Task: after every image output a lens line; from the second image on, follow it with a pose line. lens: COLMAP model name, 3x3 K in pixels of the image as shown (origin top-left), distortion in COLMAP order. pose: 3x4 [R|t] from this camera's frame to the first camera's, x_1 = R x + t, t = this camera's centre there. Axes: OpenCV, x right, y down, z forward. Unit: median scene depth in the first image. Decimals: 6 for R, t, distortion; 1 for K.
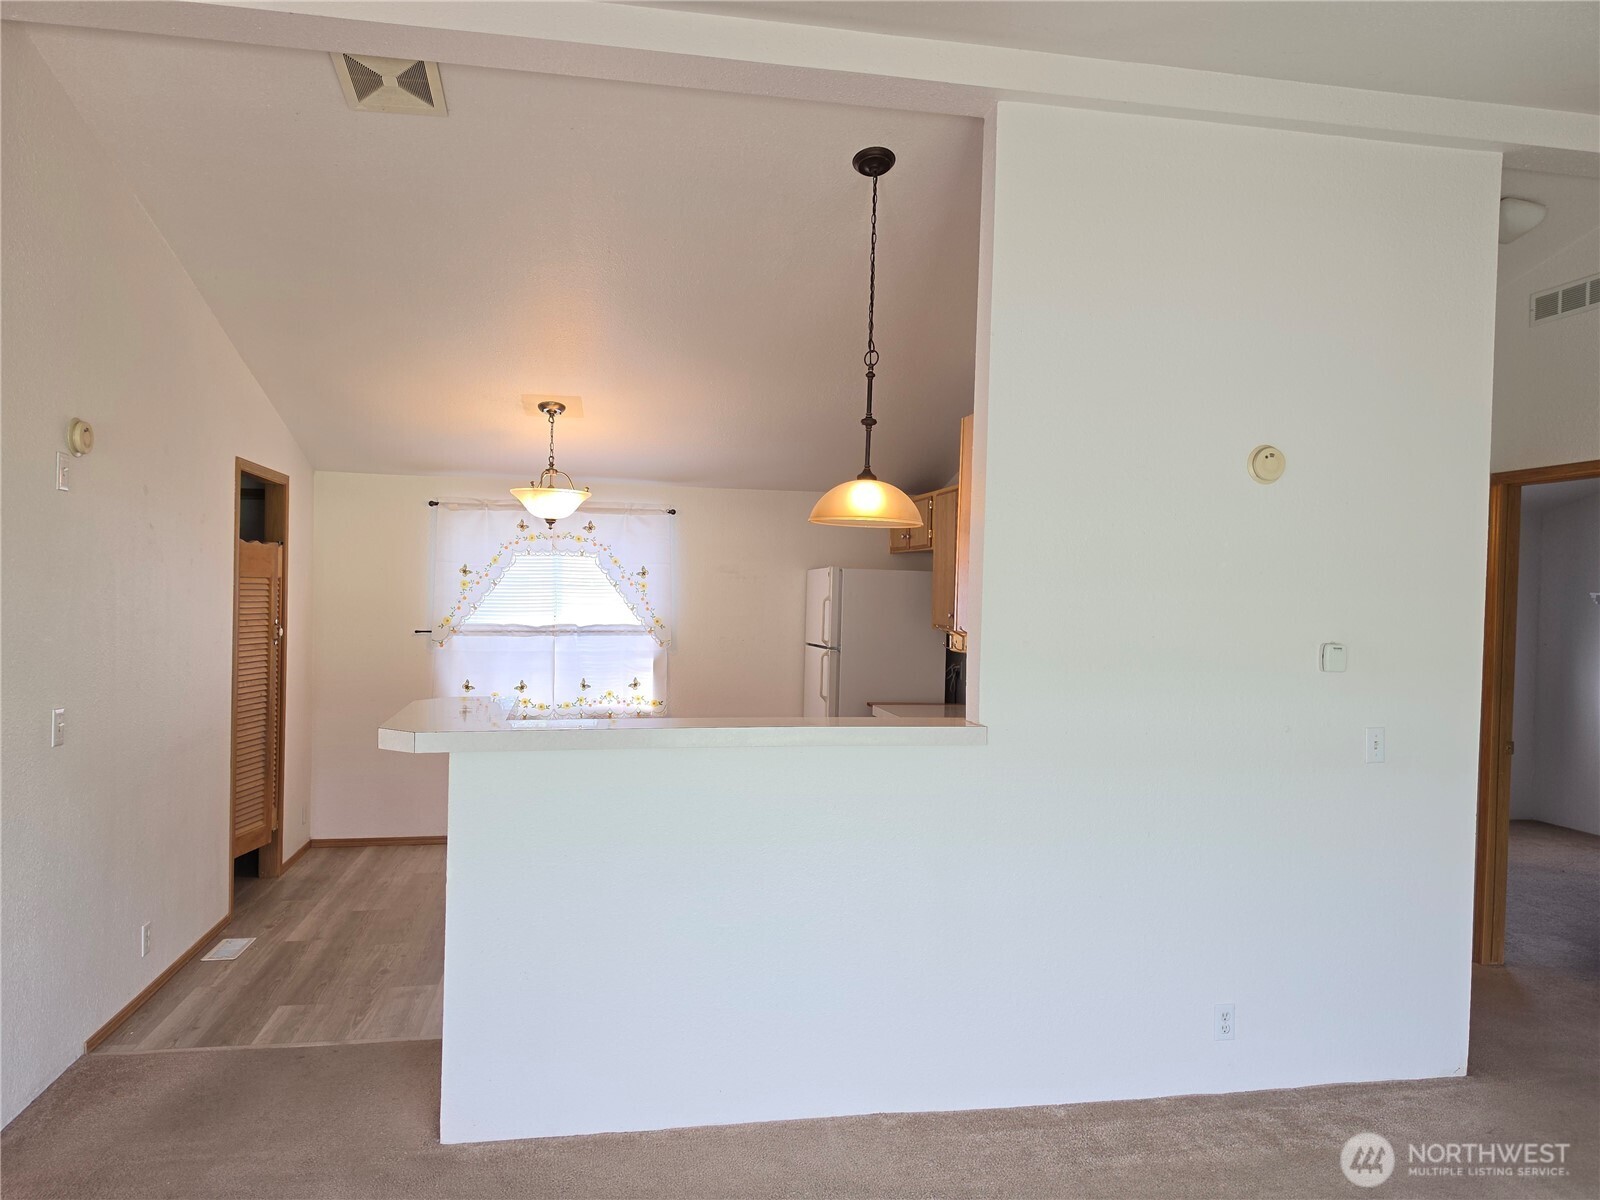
lens RADIAL K [[1138.8, 0, 795.2], [0, 1138.8, 613.6], [0, 0, 1]] dist [0.108267, -0.129690]
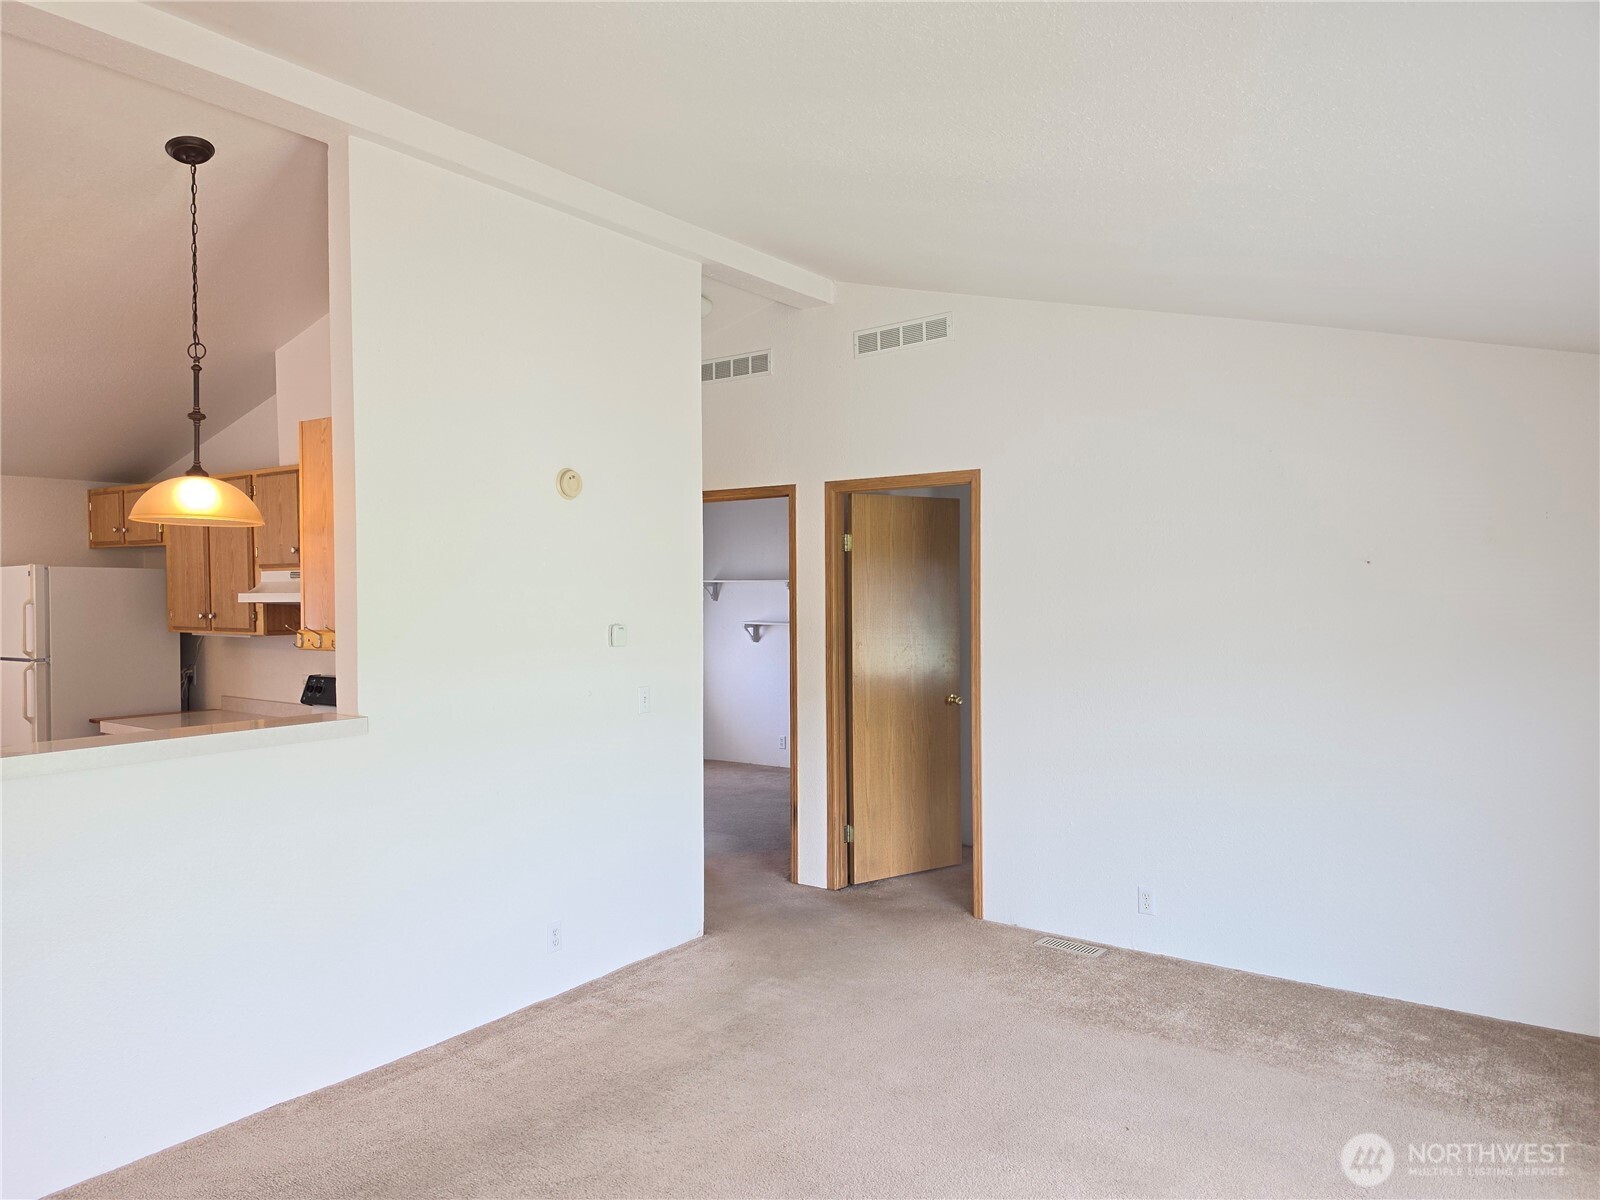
lens RADIAL K [[1138.8, 0, 795.2], [0, 1138.8, 613.6], [0, 0, 1]] dist [0.108267, -0.129690]
pose [[0.721720, -0.036859, 0.691203, -0.253989], [0.033881, 0.999265, 0.017910, -0.002474], [-0.691356, 0.010492, 0.722439, -0.052617]]
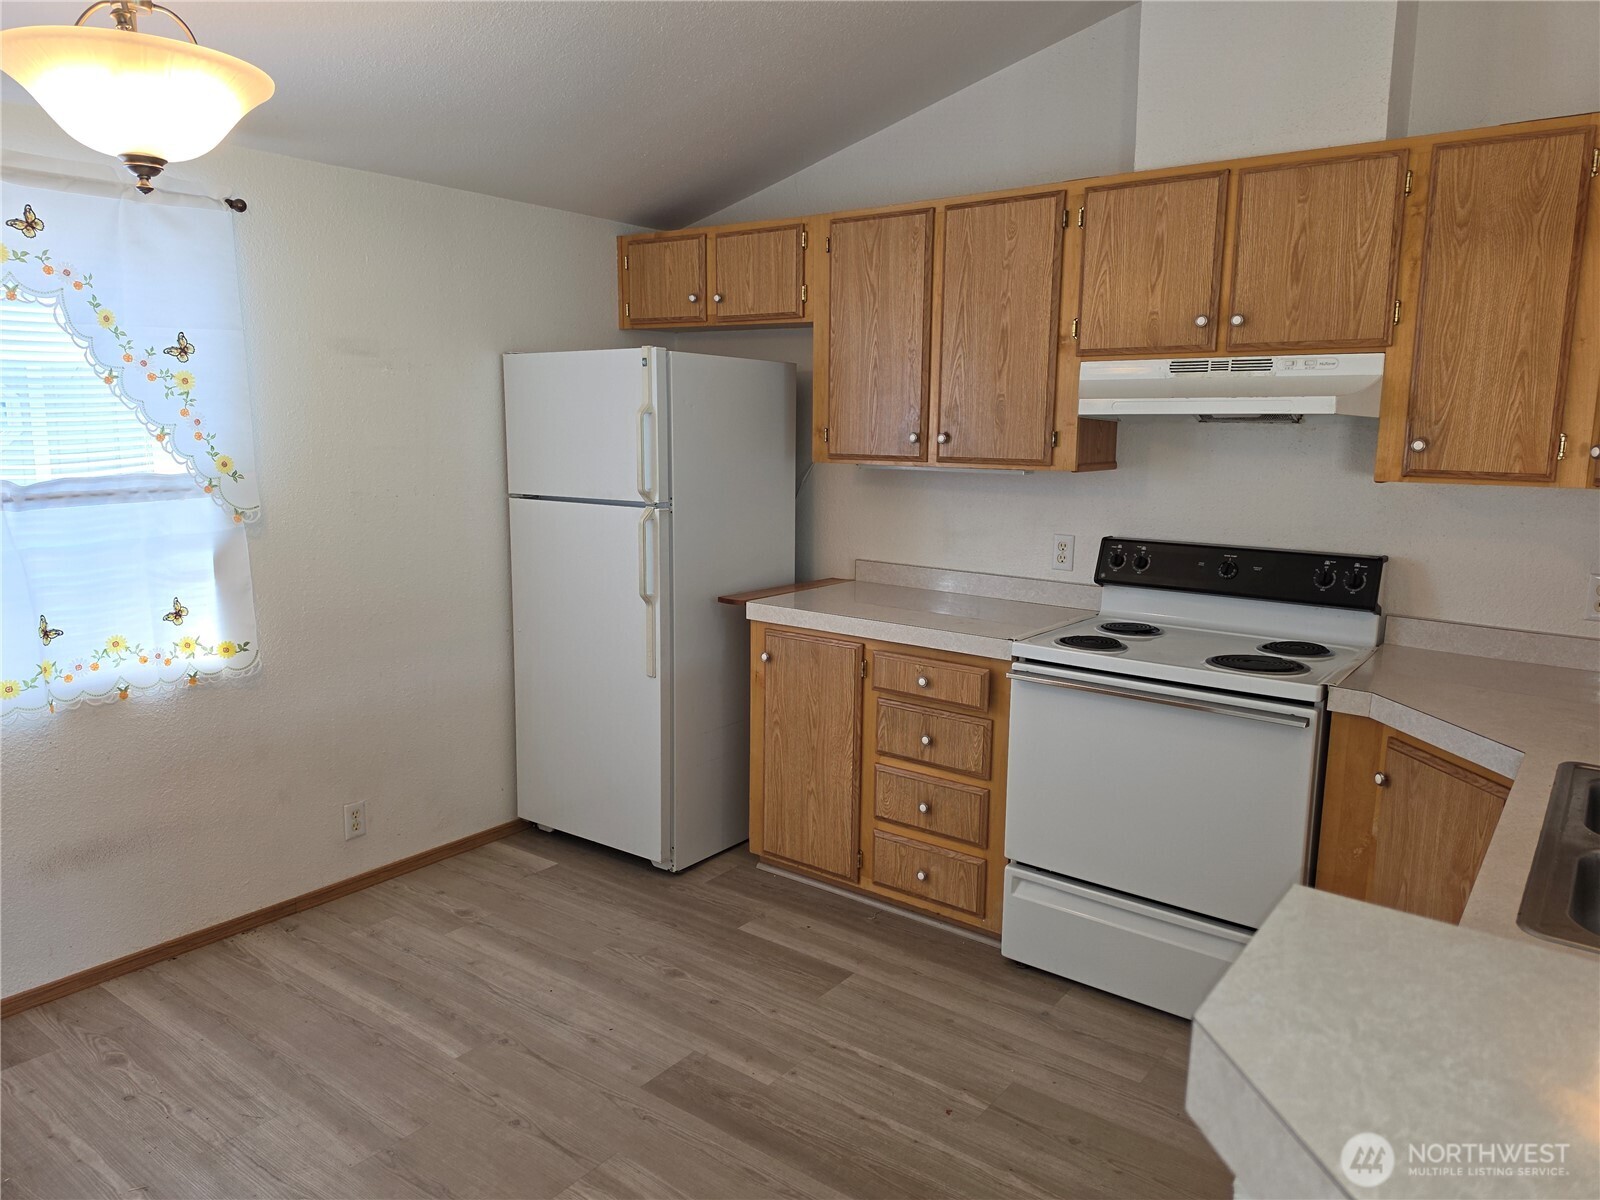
lens RADIAL K [[1123.9, 0, 834.4], [0, 1123.9, 601.0], [0, 0, 1]] dist [0.093856, -0.111447]
pose [[0.719422, -0.119196, 0.684270, -0.433825], [0.015820, 0.987722, 0.155422, -0.009959], [-0.694393, -0.100988, 0.712474, 0.876606]]
